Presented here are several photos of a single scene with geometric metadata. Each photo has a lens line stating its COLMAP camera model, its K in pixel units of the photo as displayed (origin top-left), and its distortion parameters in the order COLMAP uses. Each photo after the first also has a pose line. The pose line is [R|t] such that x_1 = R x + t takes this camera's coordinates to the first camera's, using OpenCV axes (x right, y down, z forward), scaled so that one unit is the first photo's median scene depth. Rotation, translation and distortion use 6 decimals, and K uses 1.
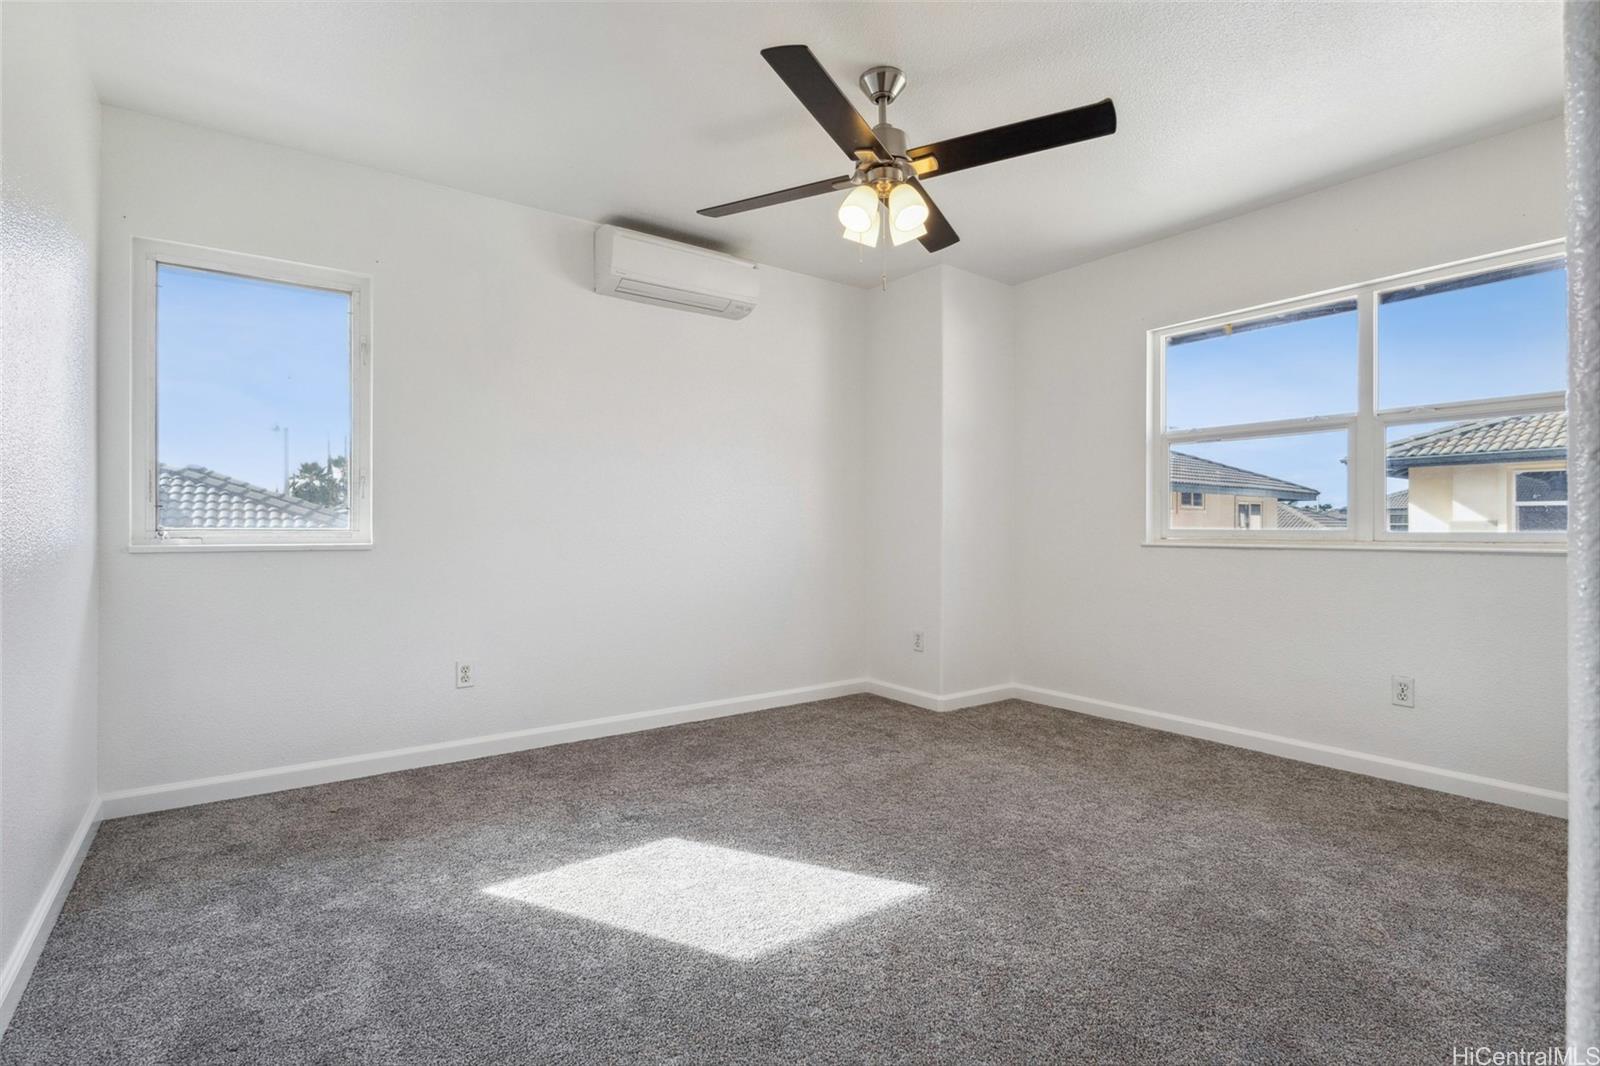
lens RADIAL K [[751.8, 0, 800.0], [0, 751.8, 533.0], [0, 0, 1]] dist [-0.012829, 0.001374]
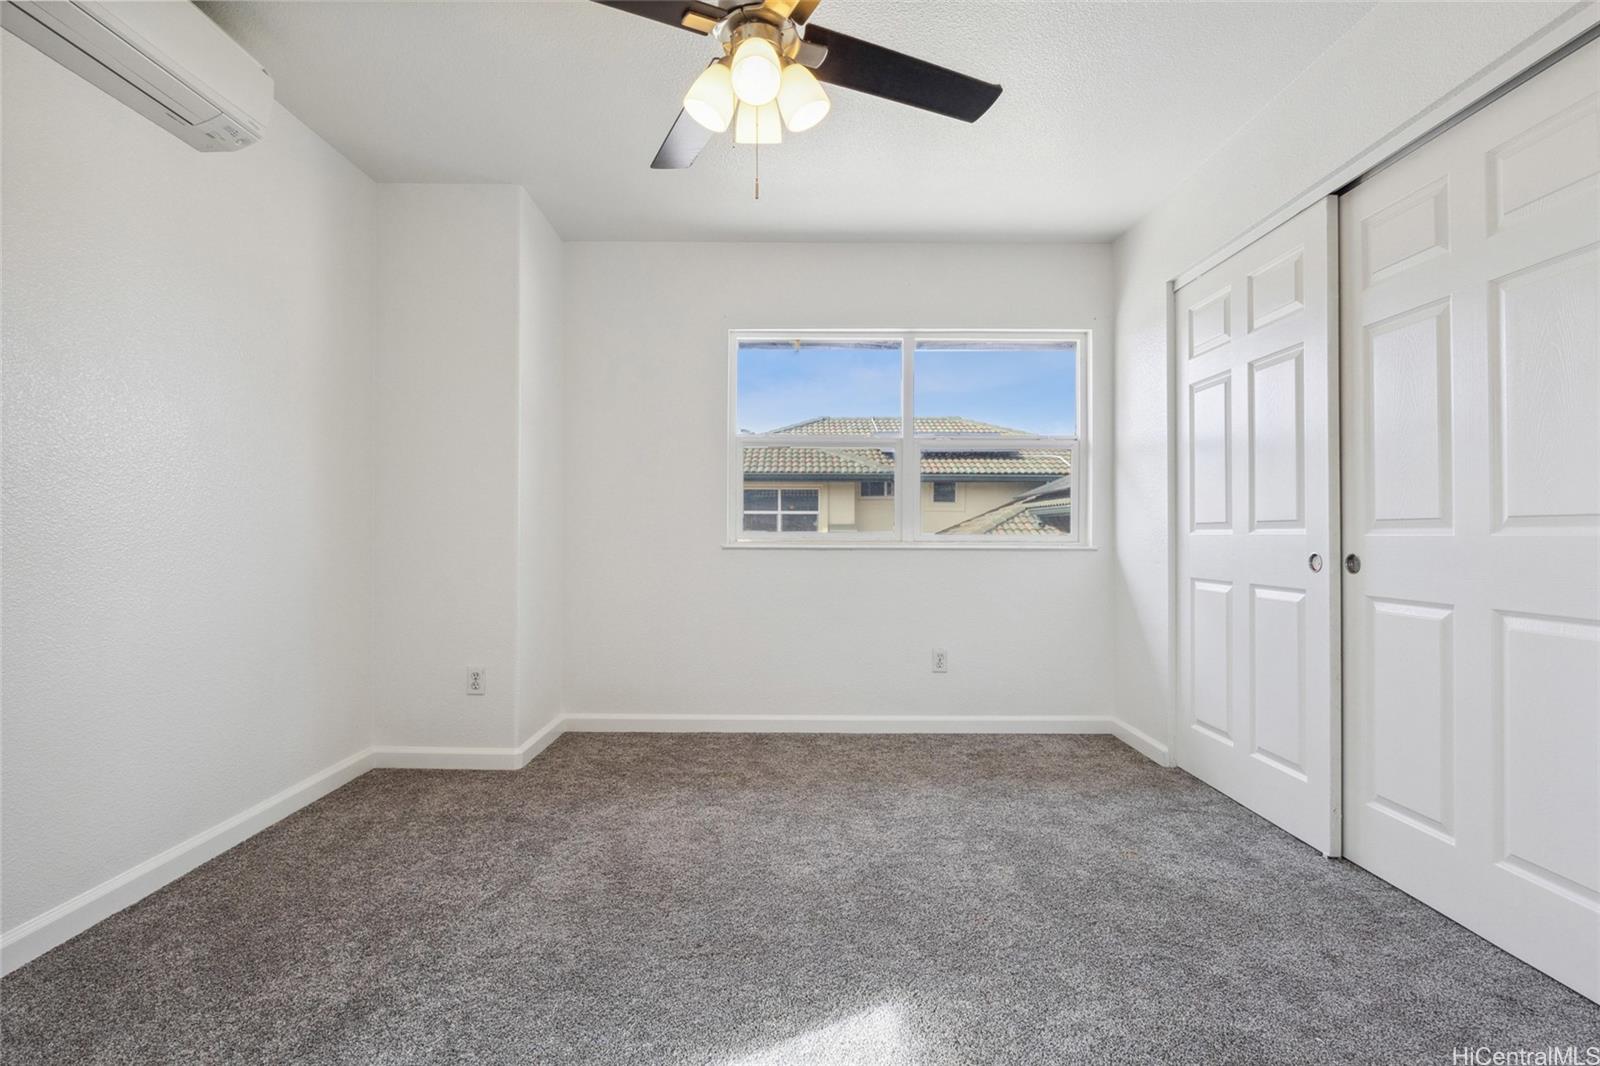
lens RADIAL K [[751.8, 0, 800.0], [0, 751.8, 533.0], [0, 0, 1]] dist [-0.012829, 0.001374]
pose [[0.596394, -0.000481, 0.802692, -0.320161], [0.001903, 0.999998, -0.000815, -0.001971], [-0.802690, 0.002014, 0.596393, 0.395422]]
